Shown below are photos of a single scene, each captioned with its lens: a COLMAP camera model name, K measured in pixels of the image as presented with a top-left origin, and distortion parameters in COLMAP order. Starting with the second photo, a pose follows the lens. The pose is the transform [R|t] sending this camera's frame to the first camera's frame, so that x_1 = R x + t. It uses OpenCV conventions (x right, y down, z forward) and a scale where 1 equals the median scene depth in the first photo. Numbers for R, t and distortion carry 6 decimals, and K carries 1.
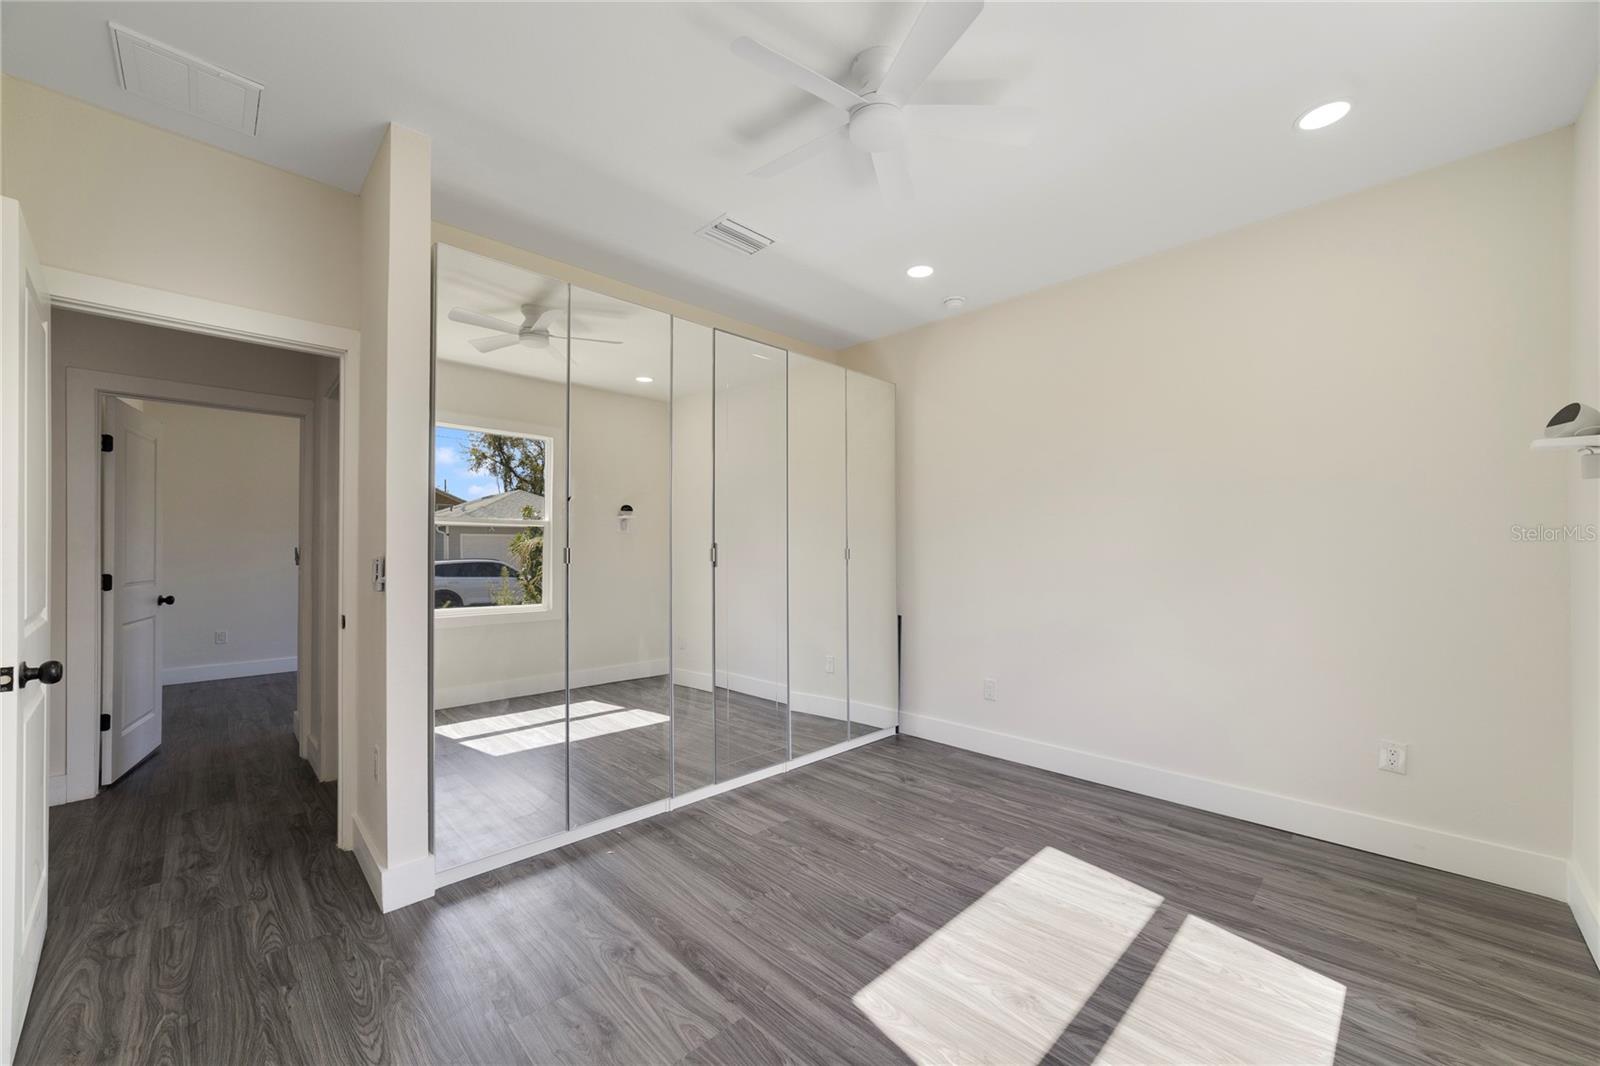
lens RADIAL K [[615.9, 0, 799.4], [0, 615.9, 551.4], [0, 0, 1]] dist [-0.011458, 0.000668]
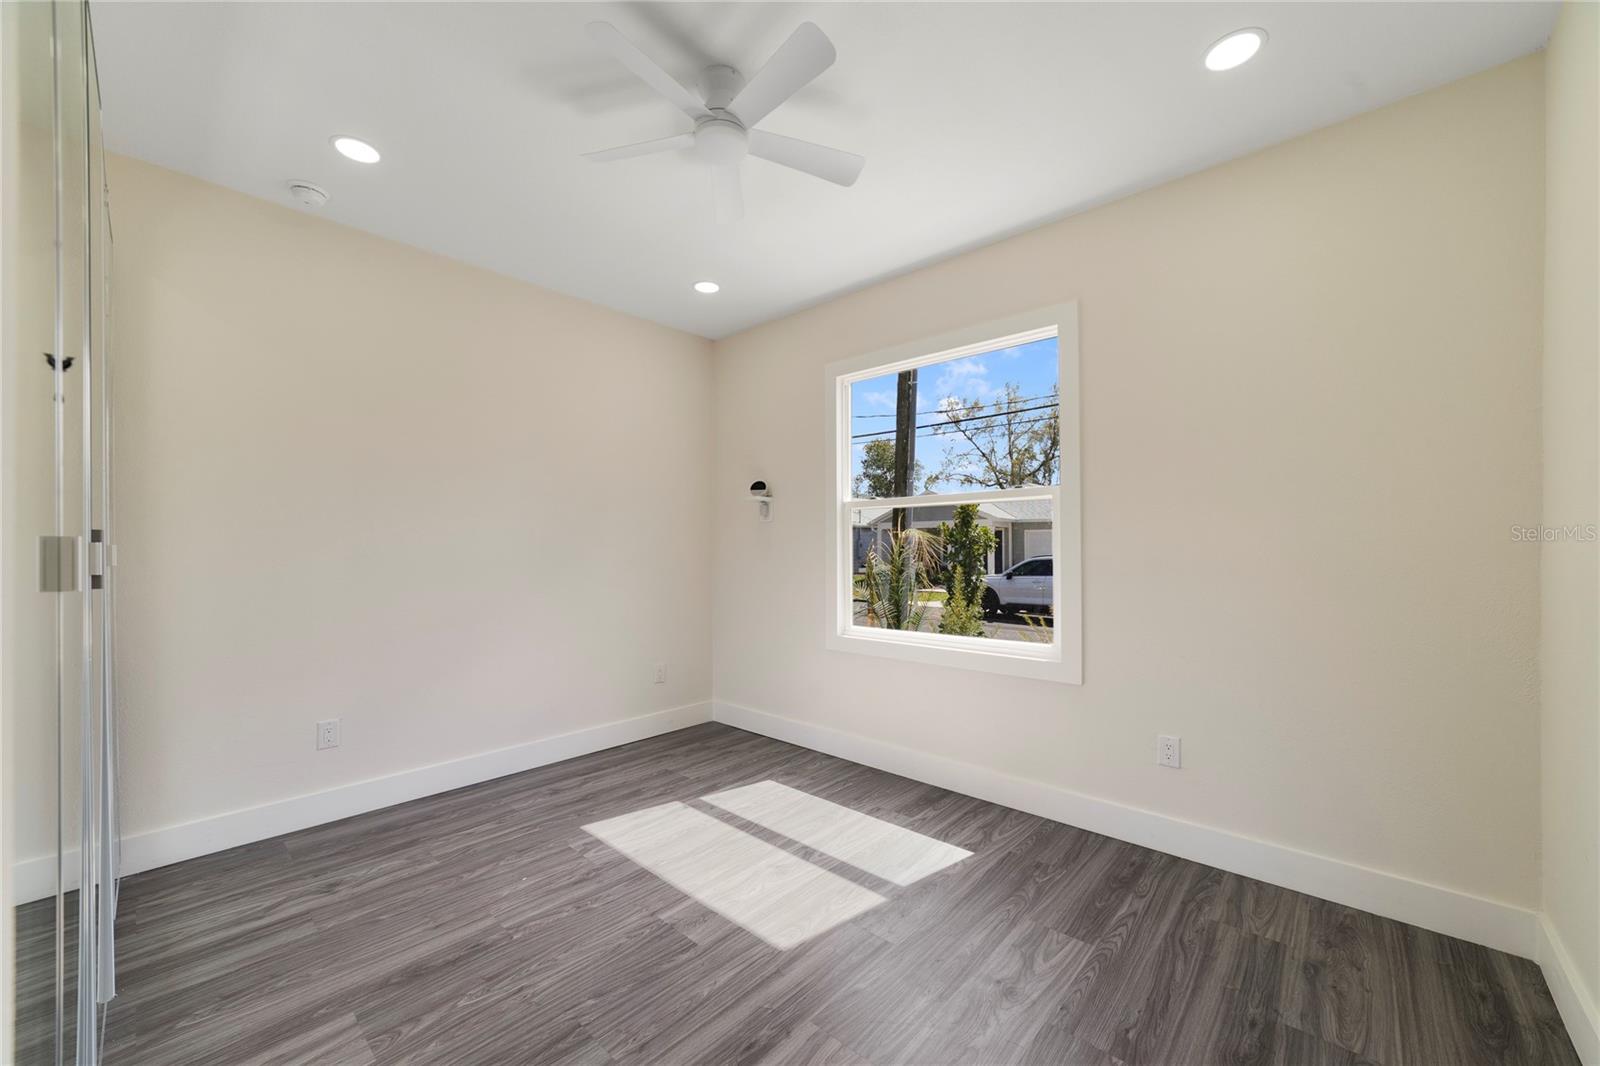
lens RADIAL K [[621.5, 0, 799.7], [0, 621.5, 546.5], [0, 0, 1]] dist [0.001849, 0.000369]
pose [[-0.053306, 0.002516, 0.998575, -0.781756], [0.000150, 0.999997, -0.002512, -0.002739], [-0.998578, 0.000016, -0.053306, 0.762229]]
